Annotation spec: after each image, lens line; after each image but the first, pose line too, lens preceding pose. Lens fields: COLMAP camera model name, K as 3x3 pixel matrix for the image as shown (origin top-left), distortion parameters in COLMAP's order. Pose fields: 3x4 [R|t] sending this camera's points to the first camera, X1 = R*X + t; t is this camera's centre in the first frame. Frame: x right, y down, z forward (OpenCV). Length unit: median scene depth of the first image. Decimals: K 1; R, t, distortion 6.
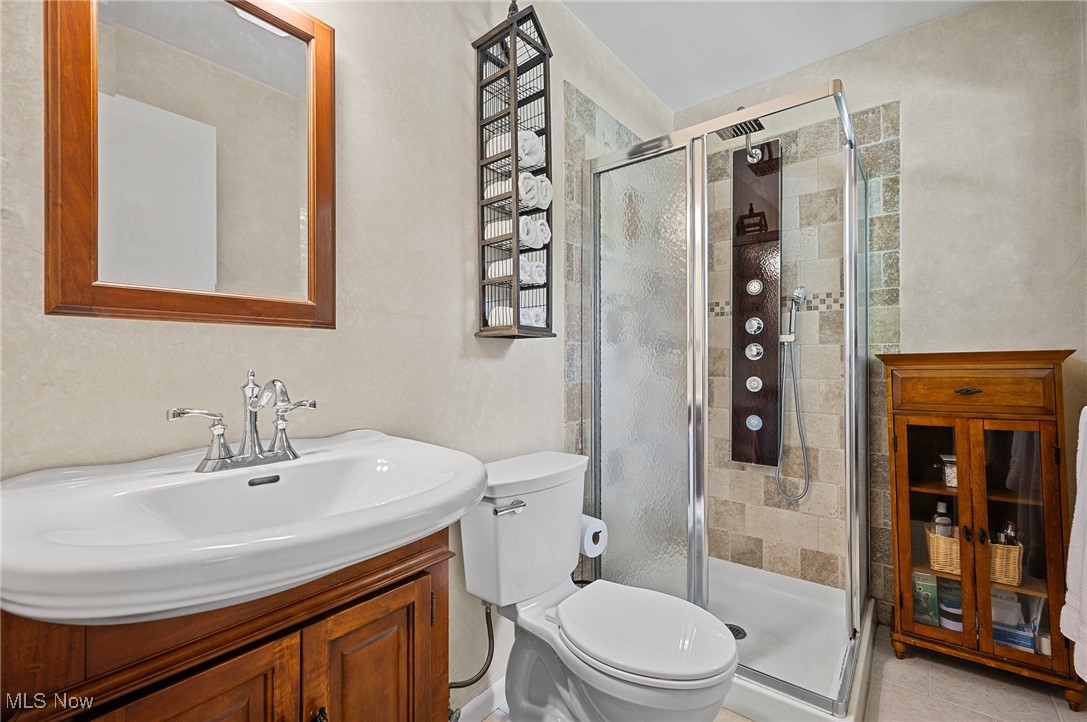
lens RADIAL K [[468.0, 0, 542.9], [0, 468.0, 364.7], [0, 0, 1]] dist [0.001703, 0.000123]
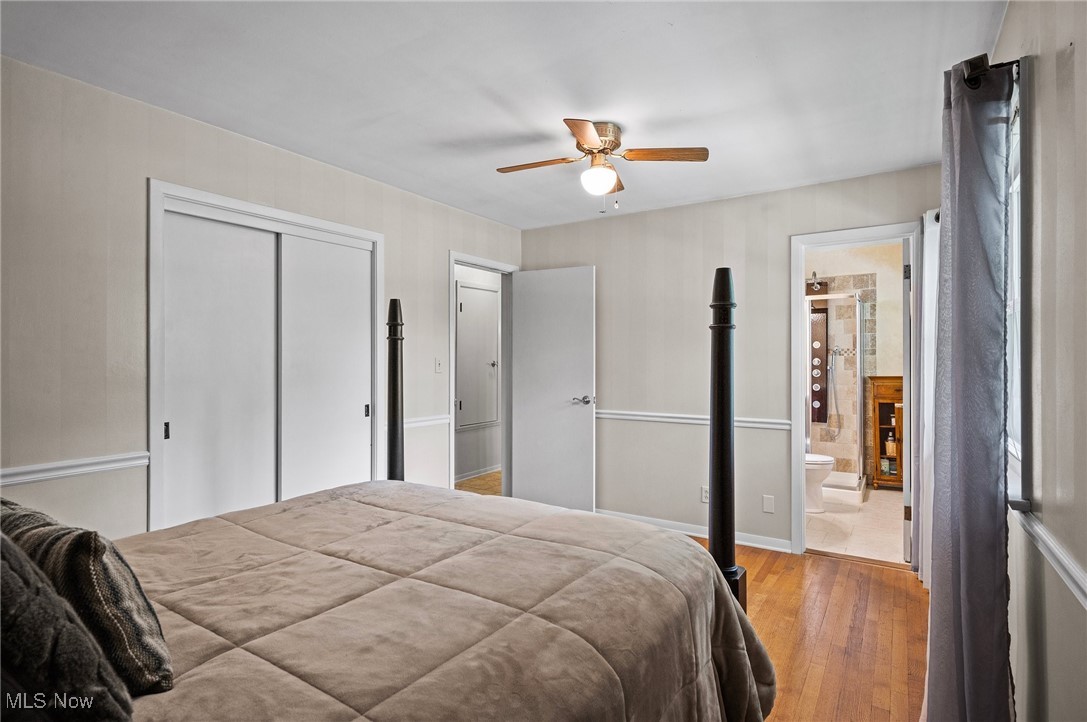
lens RADIAL K [[545.4, 0, 544.1], [0, 545.4, 359.7], [0, 0, 1]] dist [-0.000088, -0.000040]
pose [[0.995142, 0.004668, 0.098344, -1.263809], [-0.004328, 0.999984, -0.003678, -0.086518], [-0.098359, 0.003235, 0.995146, -1.688831]]
